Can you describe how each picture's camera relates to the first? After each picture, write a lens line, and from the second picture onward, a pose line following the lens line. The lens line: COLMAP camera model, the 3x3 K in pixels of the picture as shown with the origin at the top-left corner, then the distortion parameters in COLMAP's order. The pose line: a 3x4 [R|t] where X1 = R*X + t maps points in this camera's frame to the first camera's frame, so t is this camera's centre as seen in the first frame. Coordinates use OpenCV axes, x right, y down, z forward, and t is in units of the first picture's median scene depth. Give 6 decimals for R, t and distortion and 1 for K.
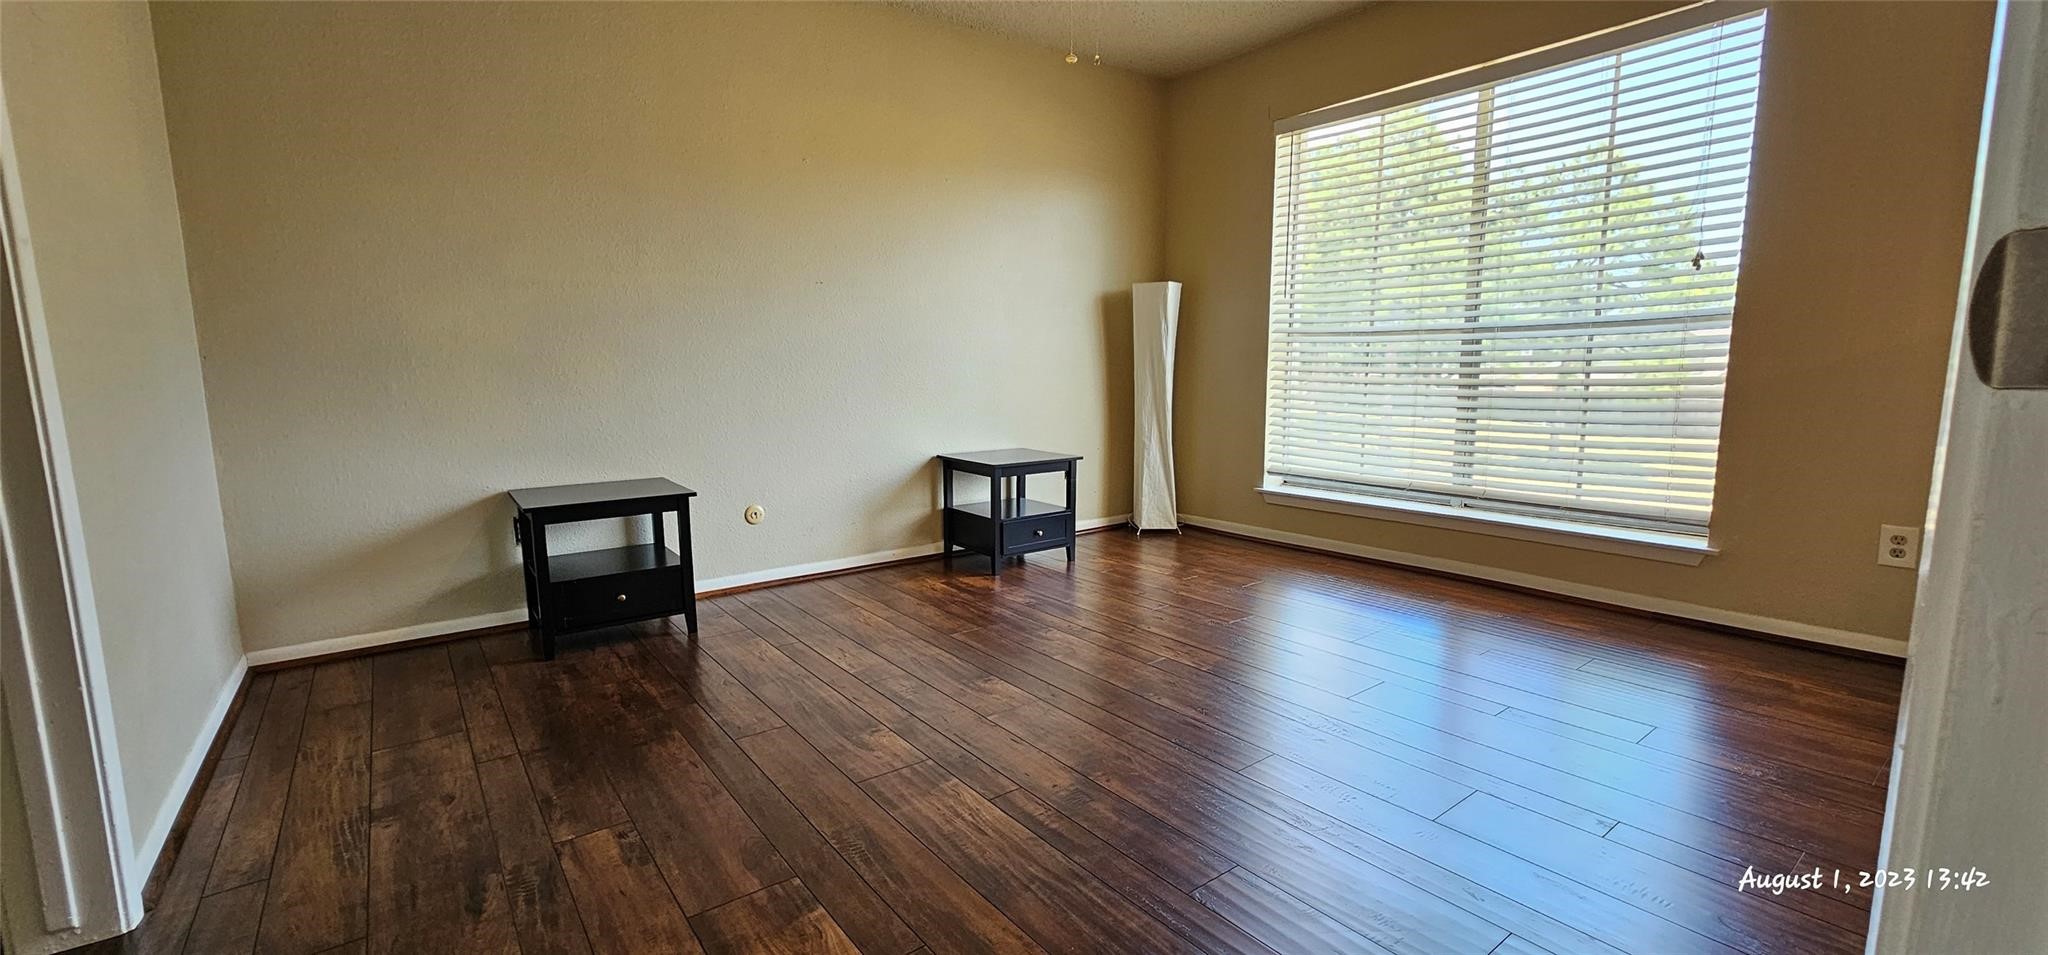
lens RADIAL K [[827.1, 0, 1009.3], [0, 827.1, 491.1], [0, 0, 1]] dist [-0.010776, -0.000156]
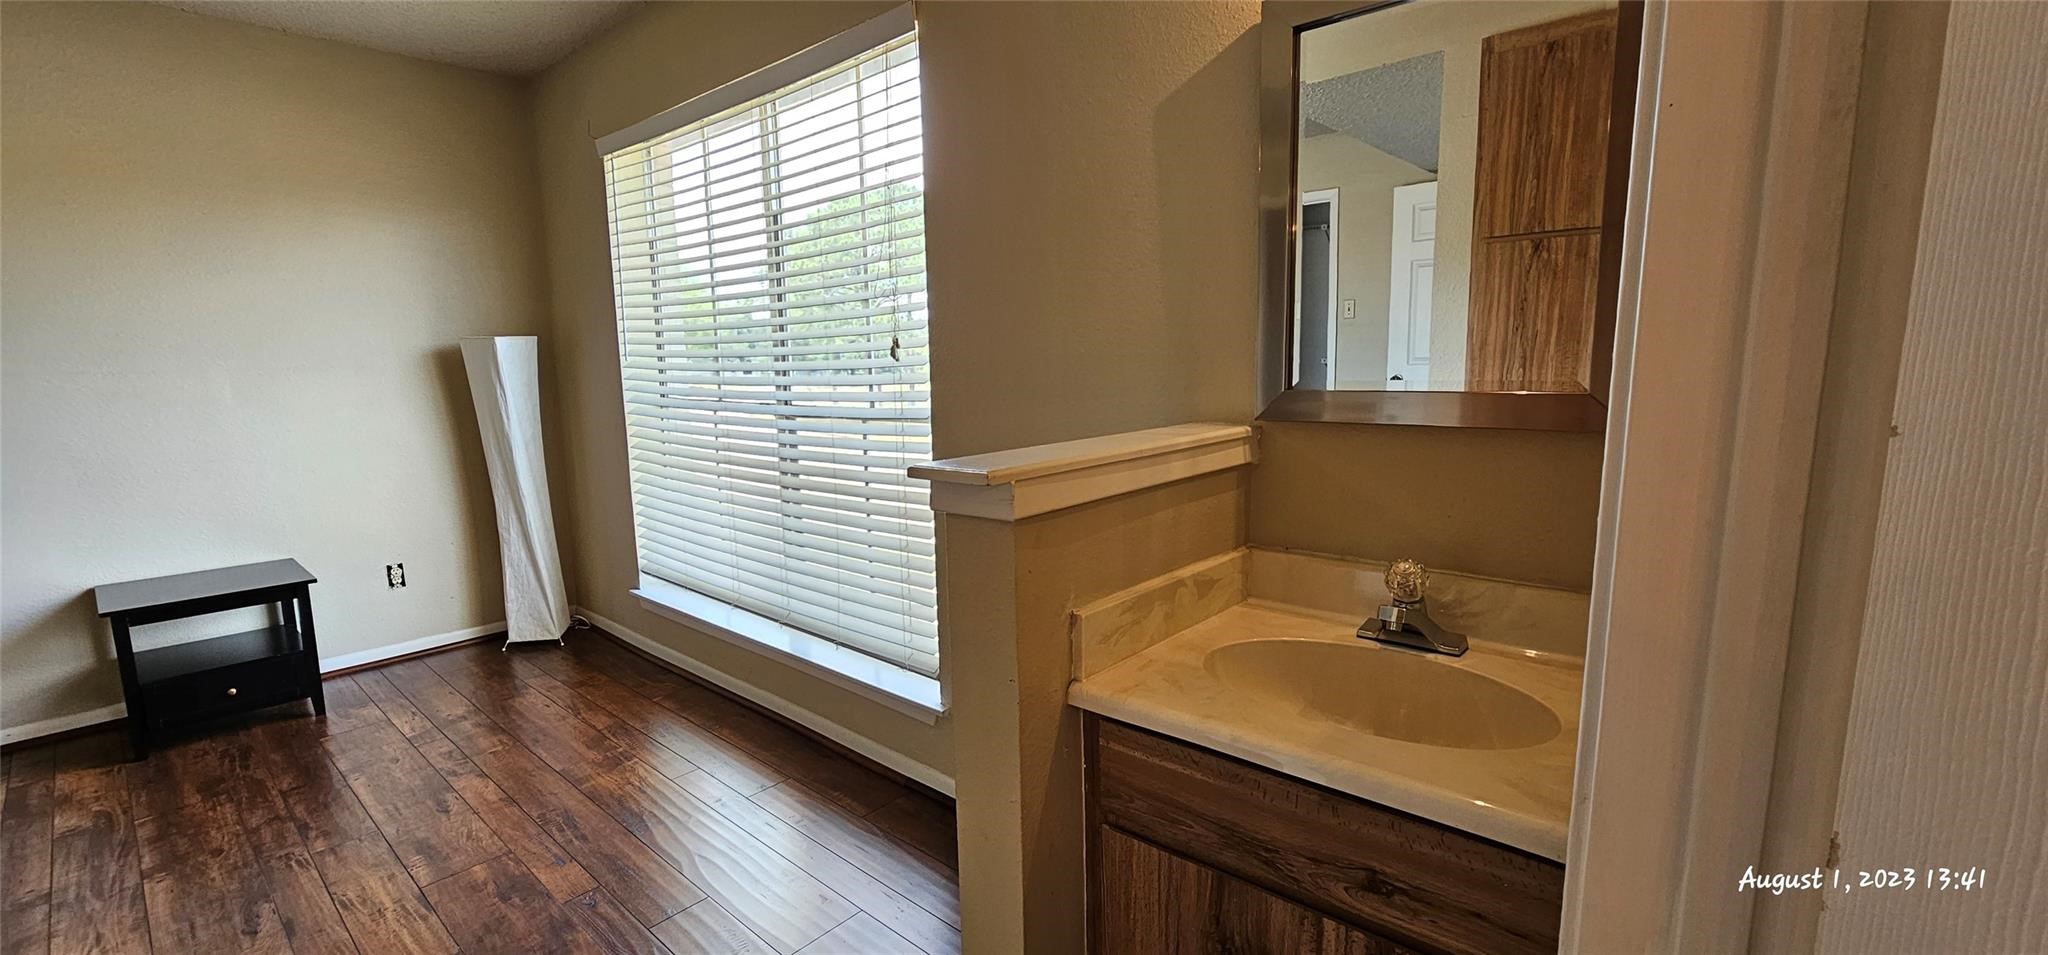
lens RADIAL K [[827.1, 0, 1019.9], [0, 827.1, 489.1], [0, 0, 1]] dist [-0.010776, -0.000156]
pose [[0.975794, -0.035533, 0.215784, 0.559193], [0.034747, 0.999368, 0.007436, -0.107091], [-0.215912, 0.000241, 0.976413, 0.141526]]
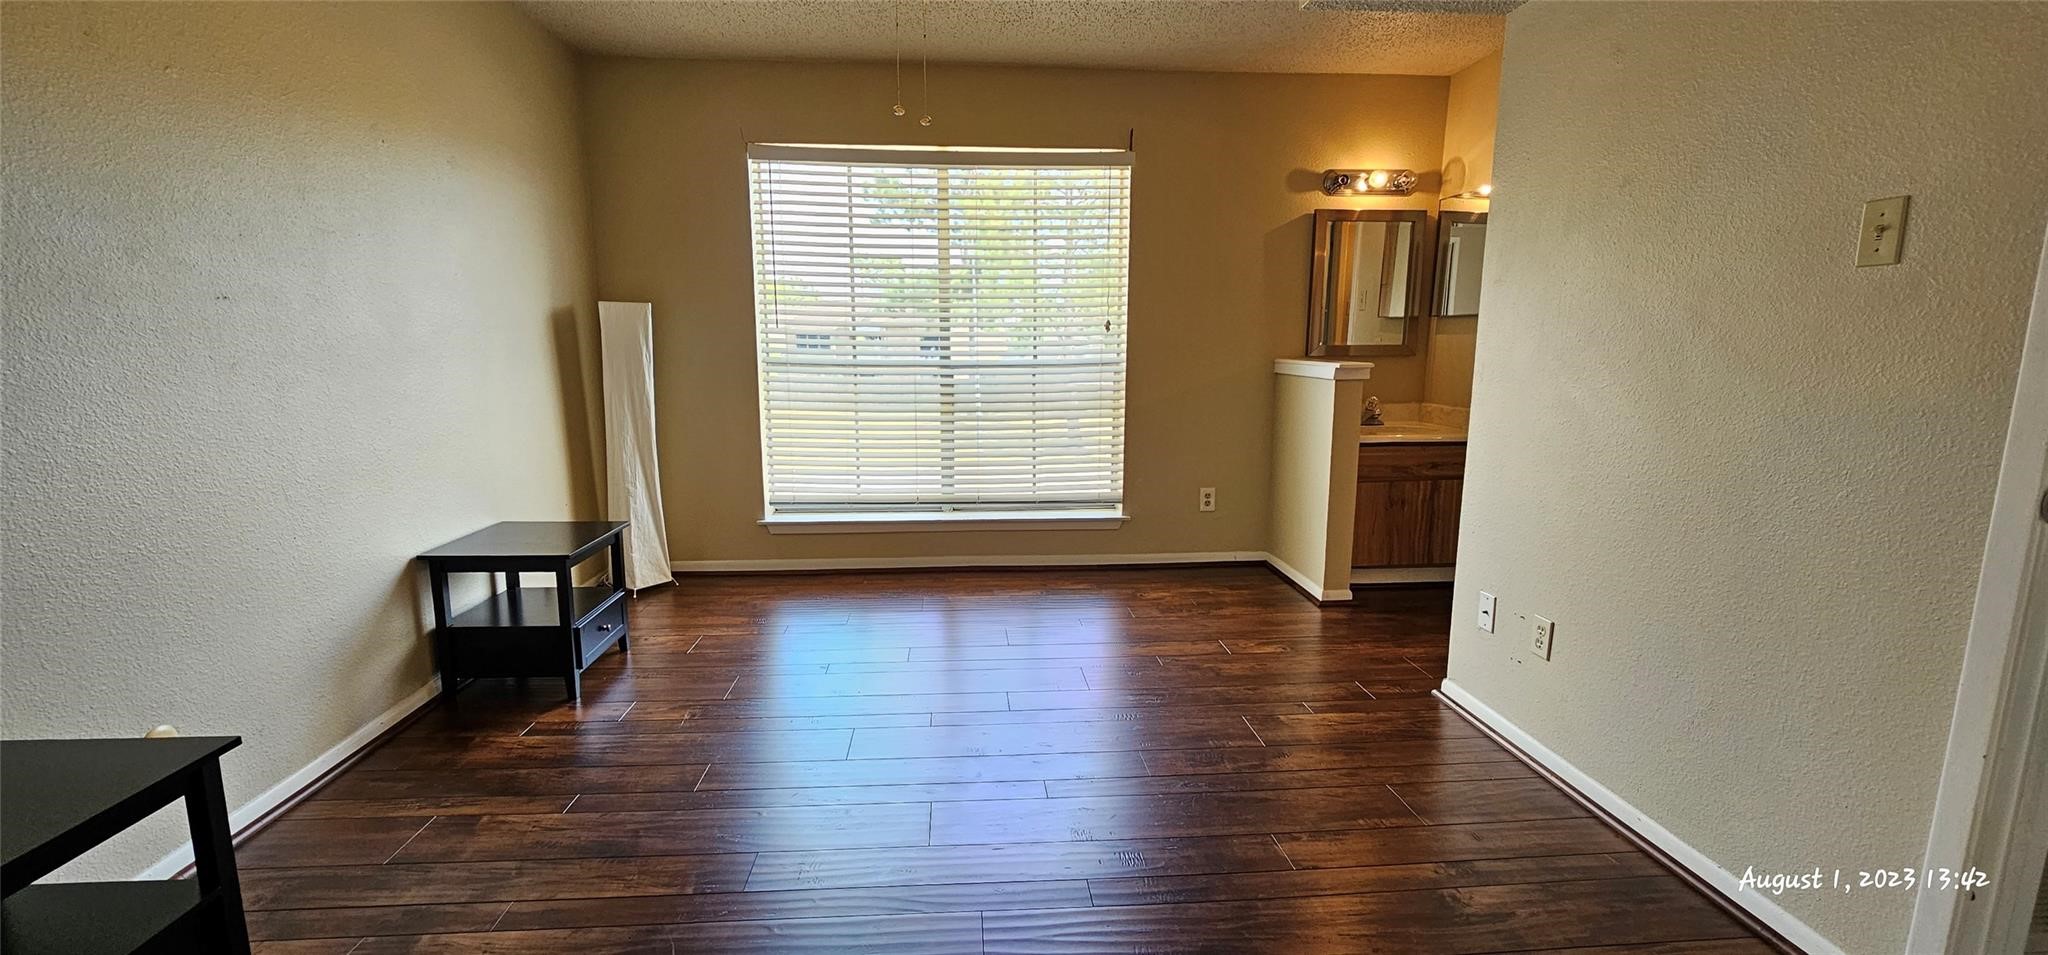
lens RADIAL K [[827.1, 0, 1015.9], [0, 827.1, 481.0], [0, 0, 1]] dist [-0.010776, -0.000156]
pose [[0.536216, -0.123182, 0.835044, -0.381716], [0.119576, 0.990402, 0.069315, -0.091421], [-0.835568, 0.062683, 0.545800, 0.243430]]
